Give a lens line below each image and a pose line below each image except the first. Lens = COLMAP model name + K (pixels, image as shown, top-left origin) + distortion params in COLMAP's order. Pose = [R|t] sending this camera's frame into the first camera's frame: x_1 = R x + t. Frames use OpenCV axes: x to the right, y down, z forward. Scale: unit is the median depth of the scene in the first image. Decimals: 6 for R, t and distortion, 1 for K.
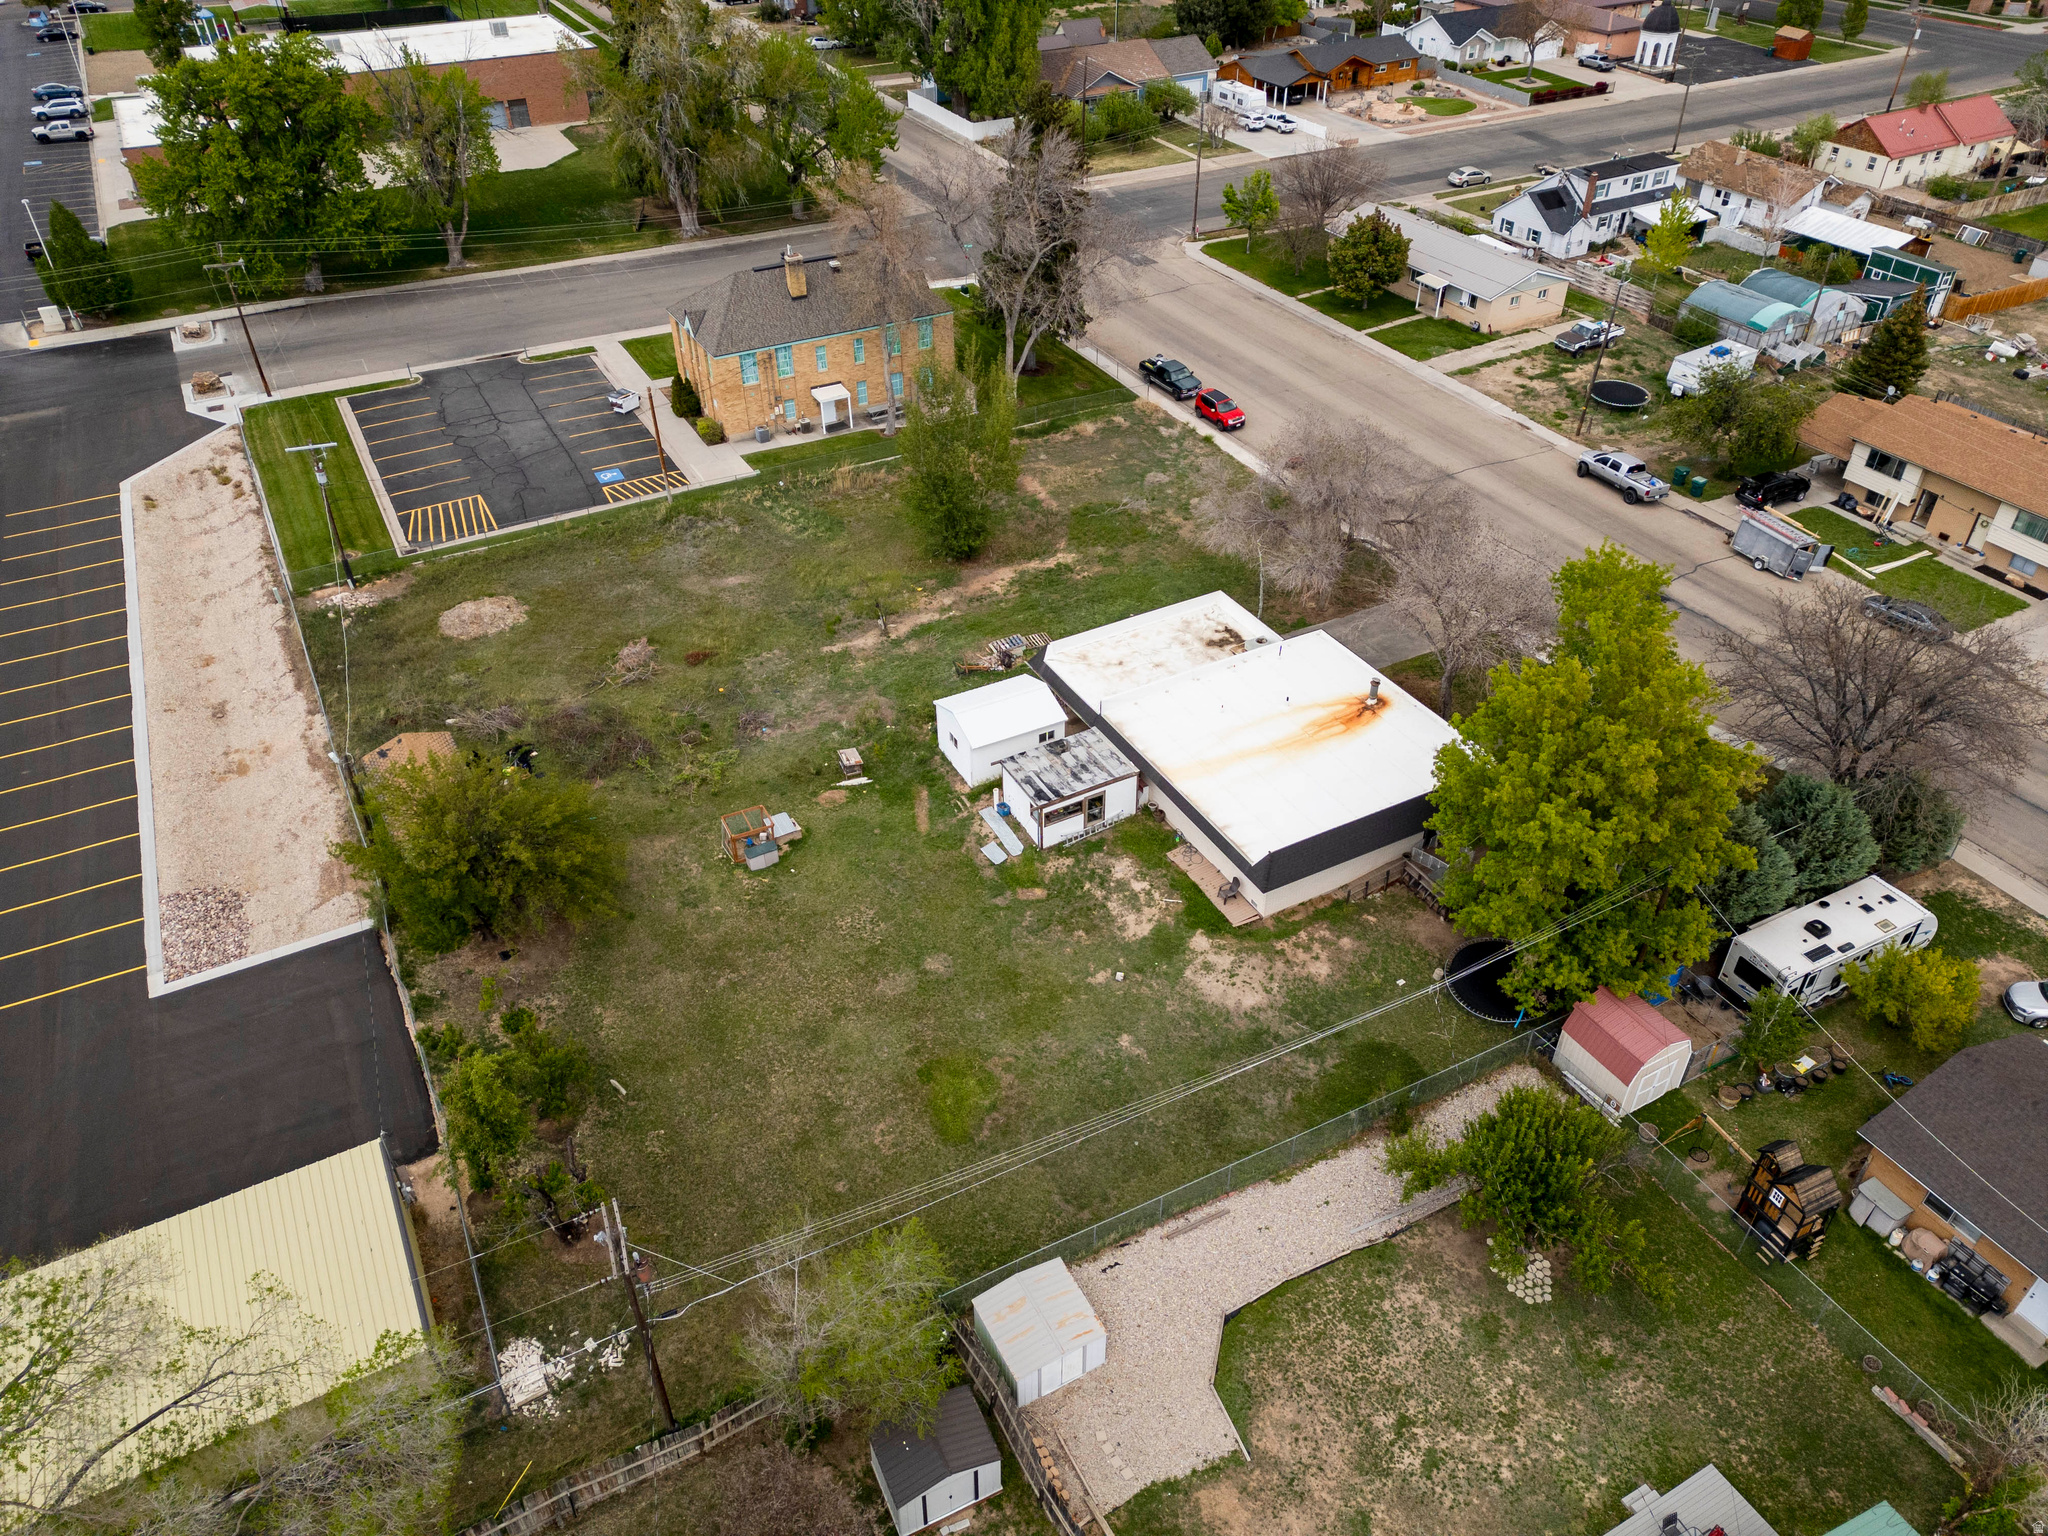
lens RADIAL K [[1421.7, 0, 1028.5], [0, 1421.7, 772.0], [0, 0, 1]] dist [0.081932, -0.076389]
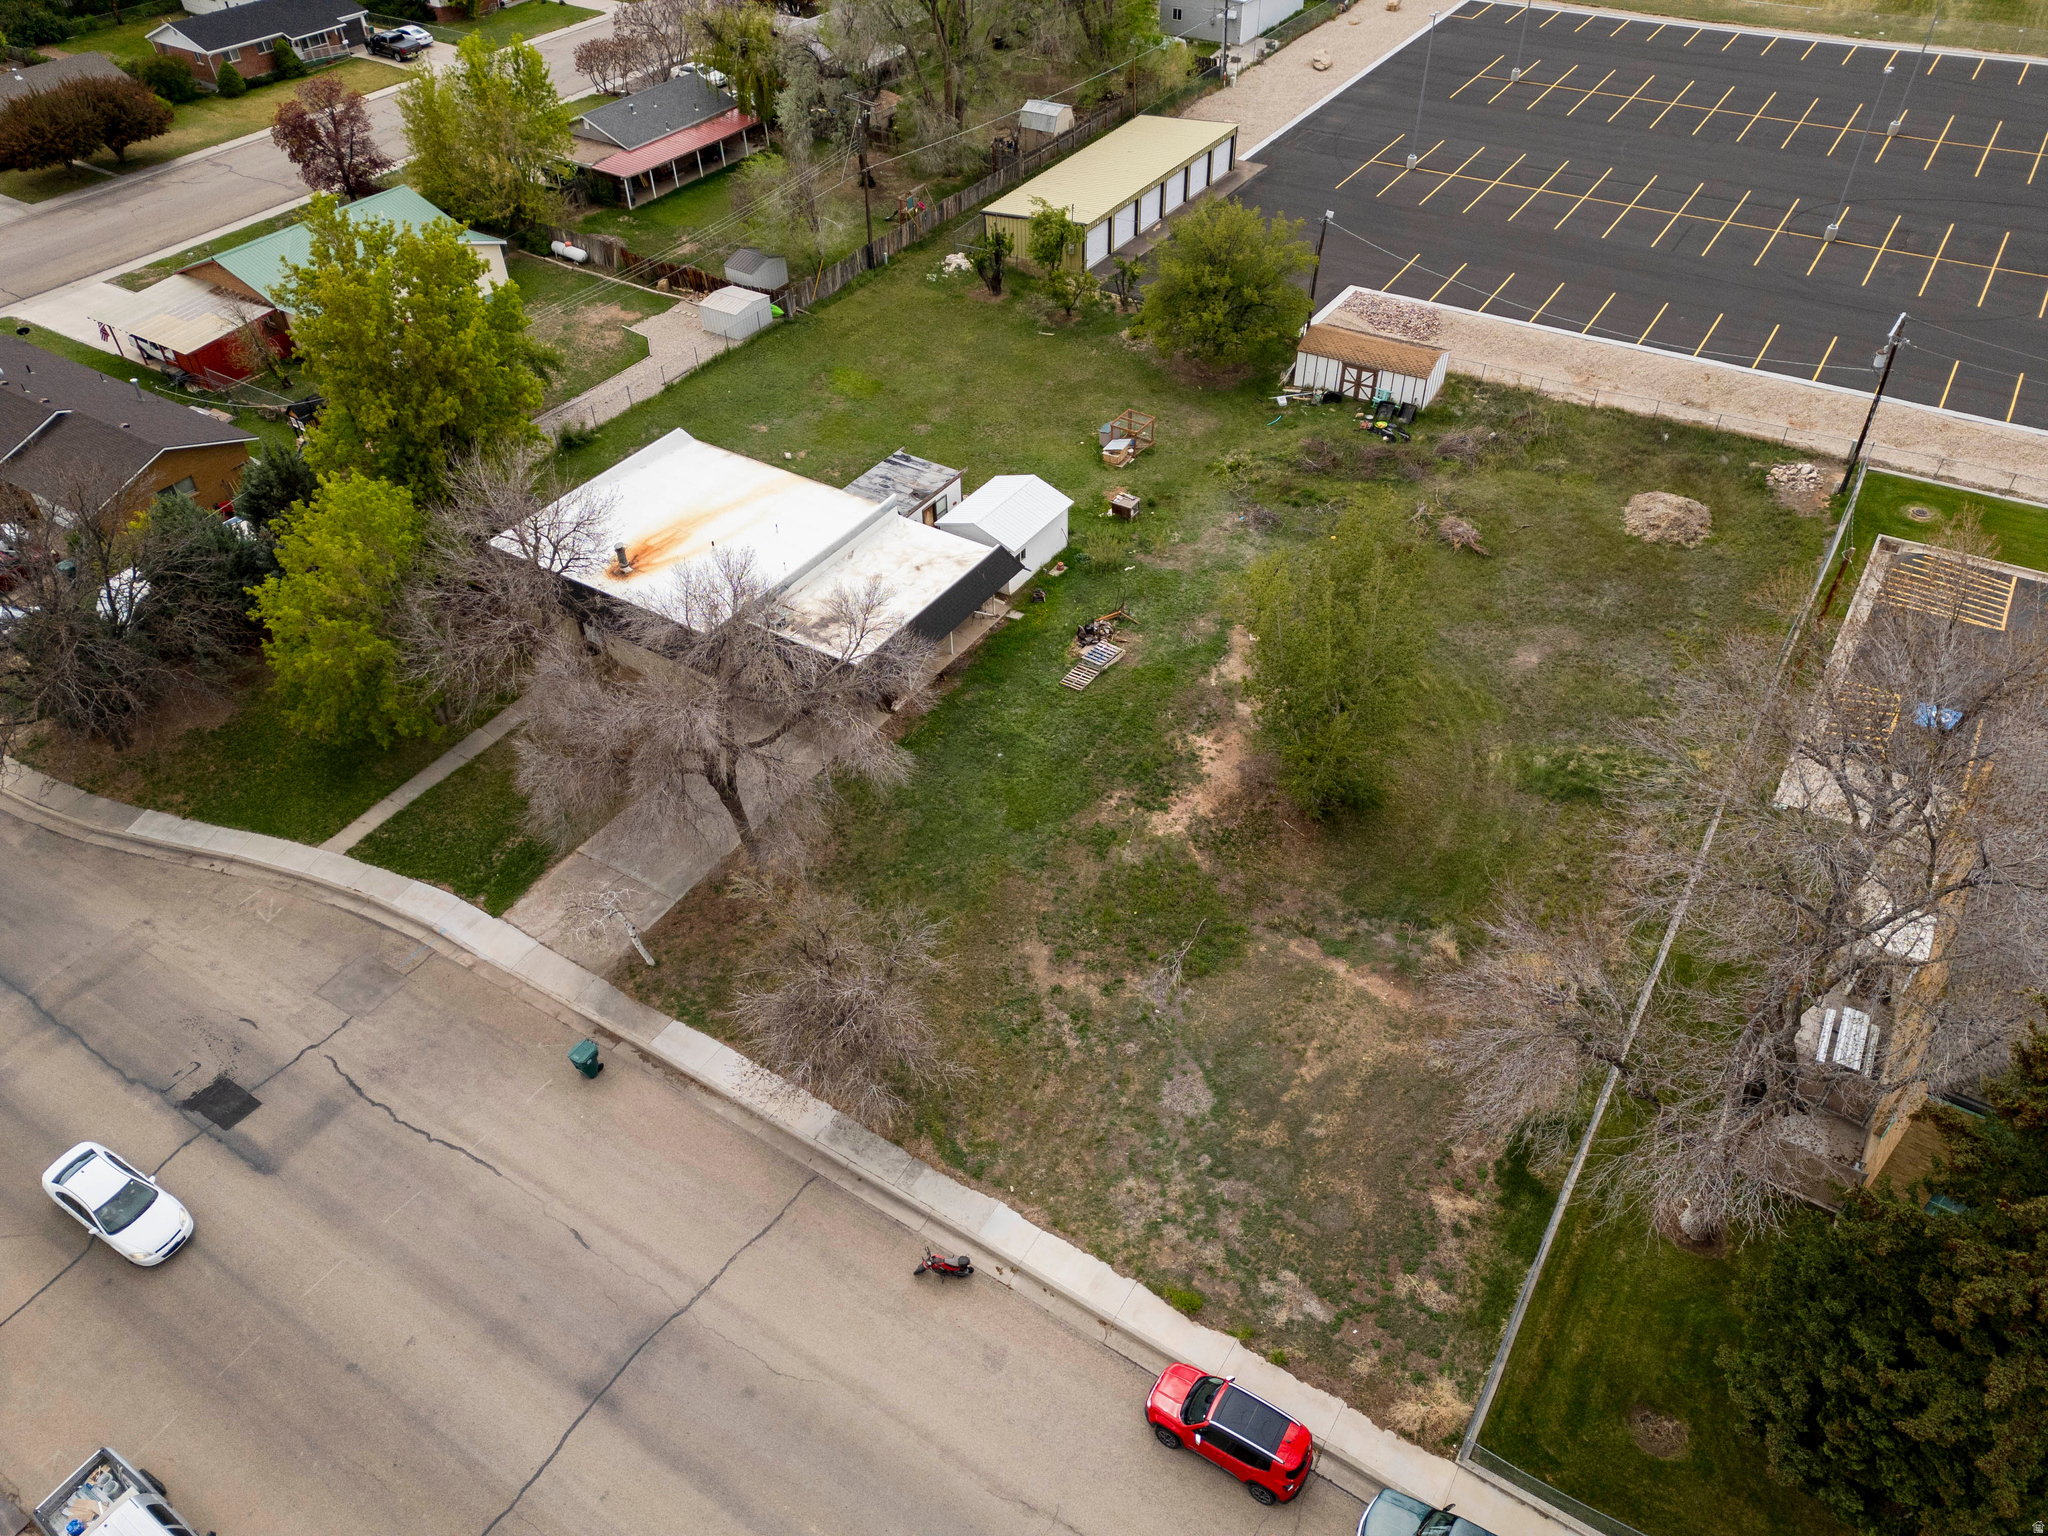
lens RADIAL K [[1421.7, 0, 1028.5], [0, 1421.7, 772.0], [0, 0, 1]] dist [0.081932, -0.076389]
pose [[-0.872058, 0.344021, -0.348087, 0.275350], [-0.277198, 0.238954, 0.930625, -0.687705], [0.403331, 0.908048, -0.113020, 0.962447]]
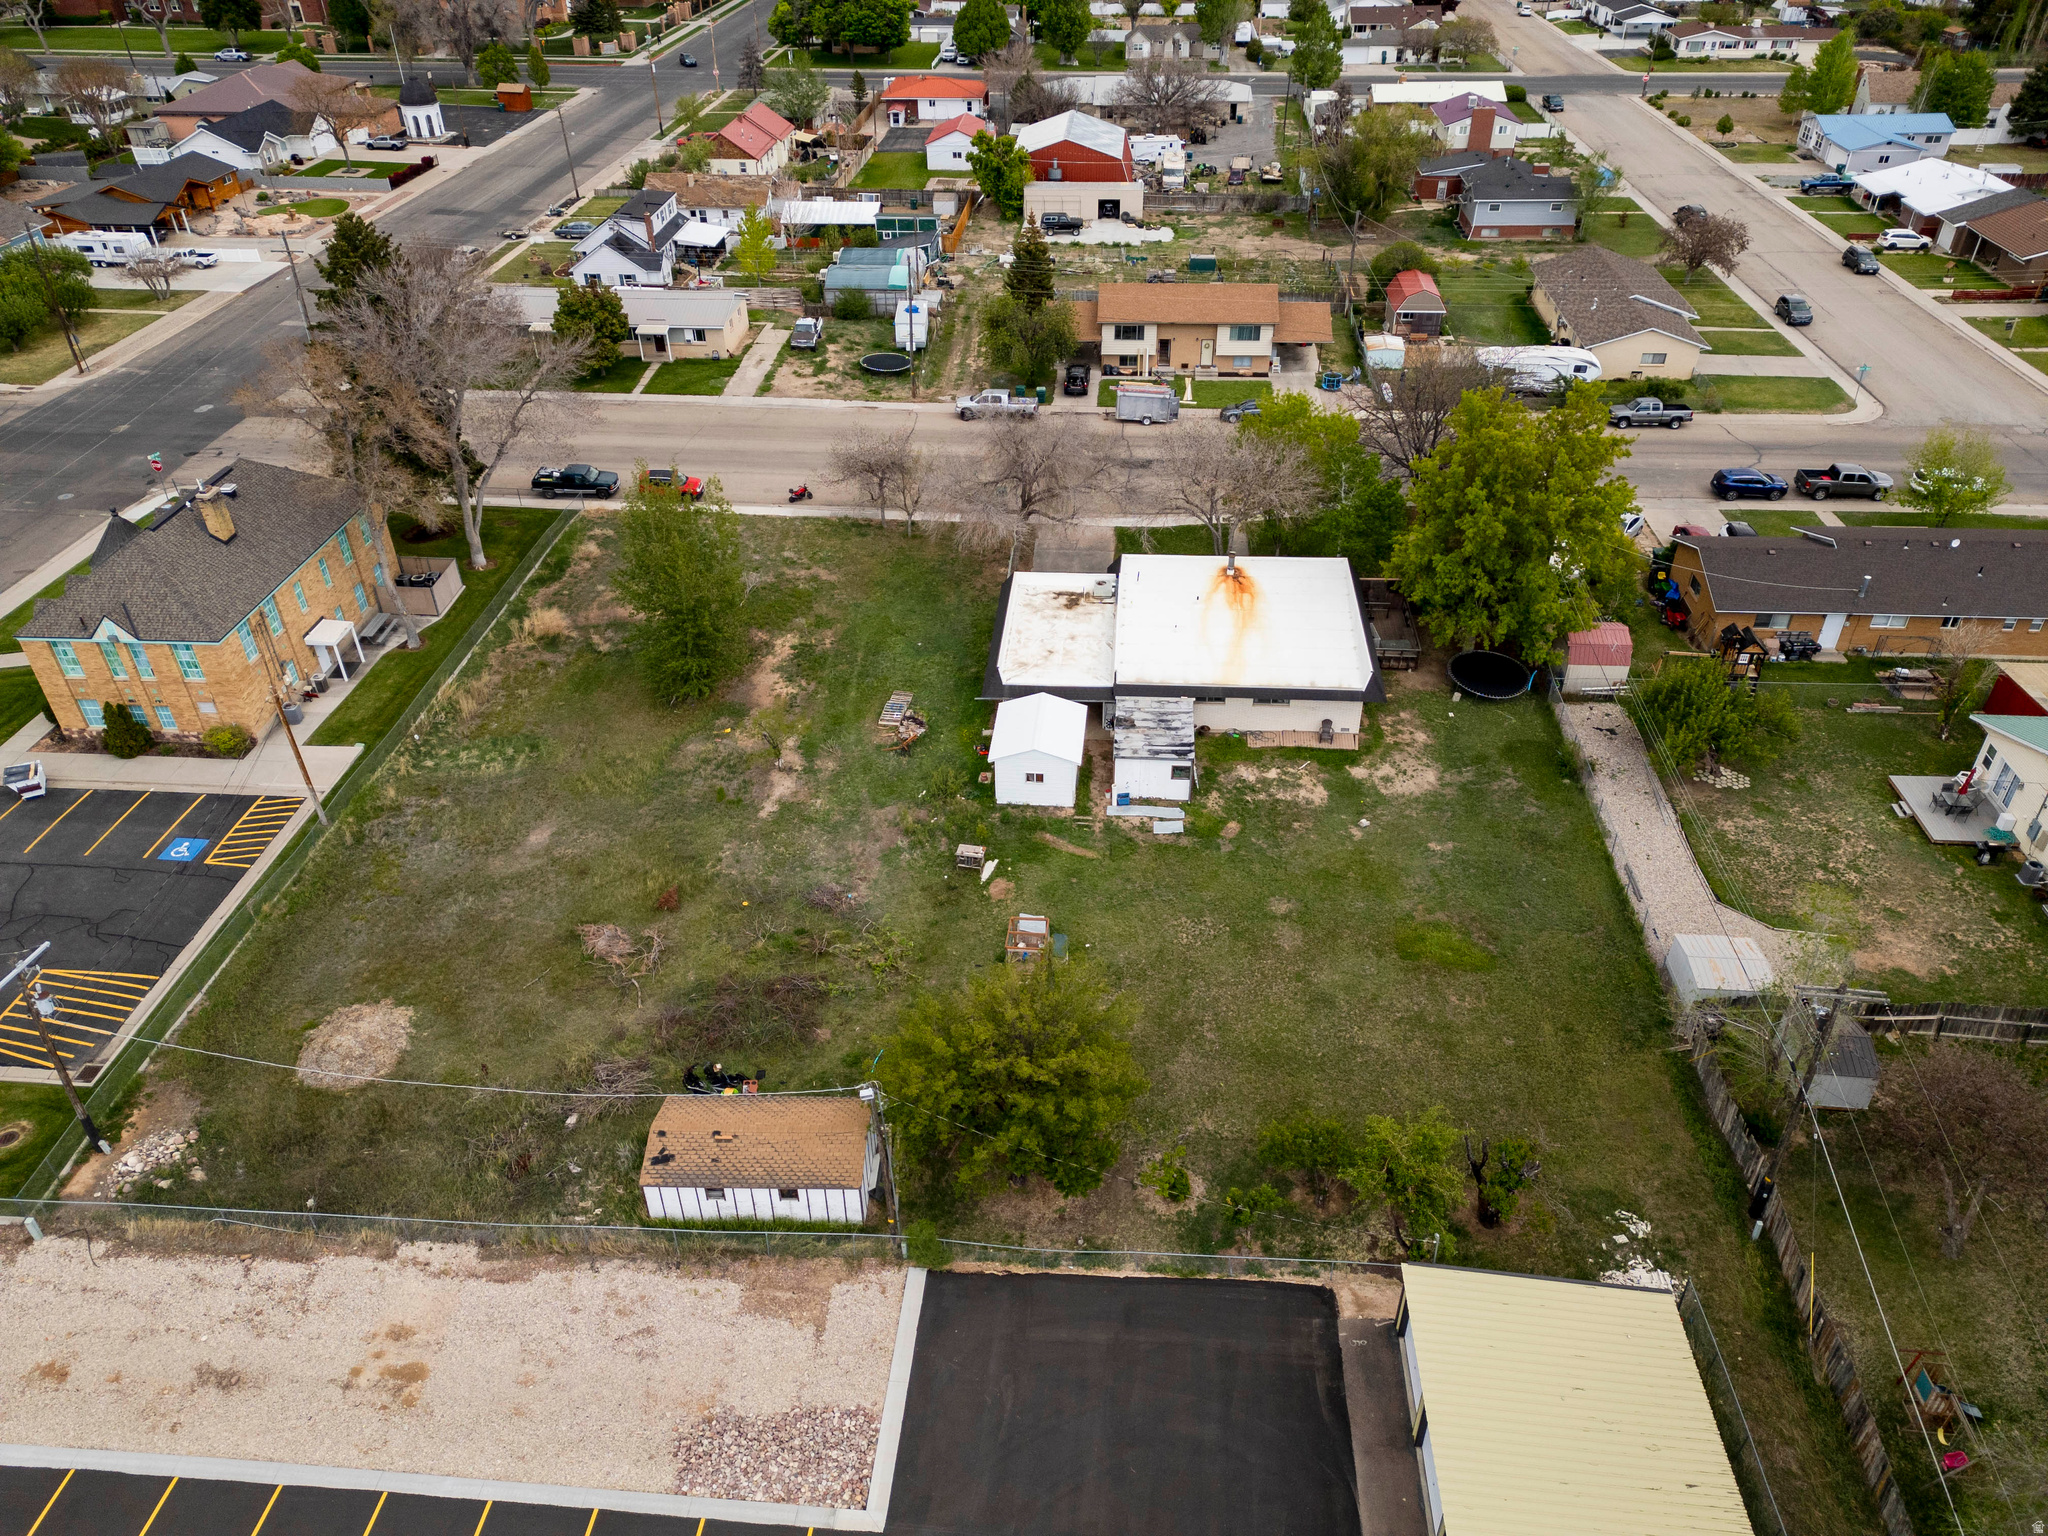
lens RADIAL K [[1428.4, 0, 1028.1], [0, 1428.4, 763.2], [0, 0, 1]] dist [0.085318, -0.088070]
pose [[0.538851, -0.481269, 0.691390, -0.556985], [0.518710, 0.836250, 0.177835, -0.158589], [-0.663761, 0.262804, 0.700254, 0.223679]]
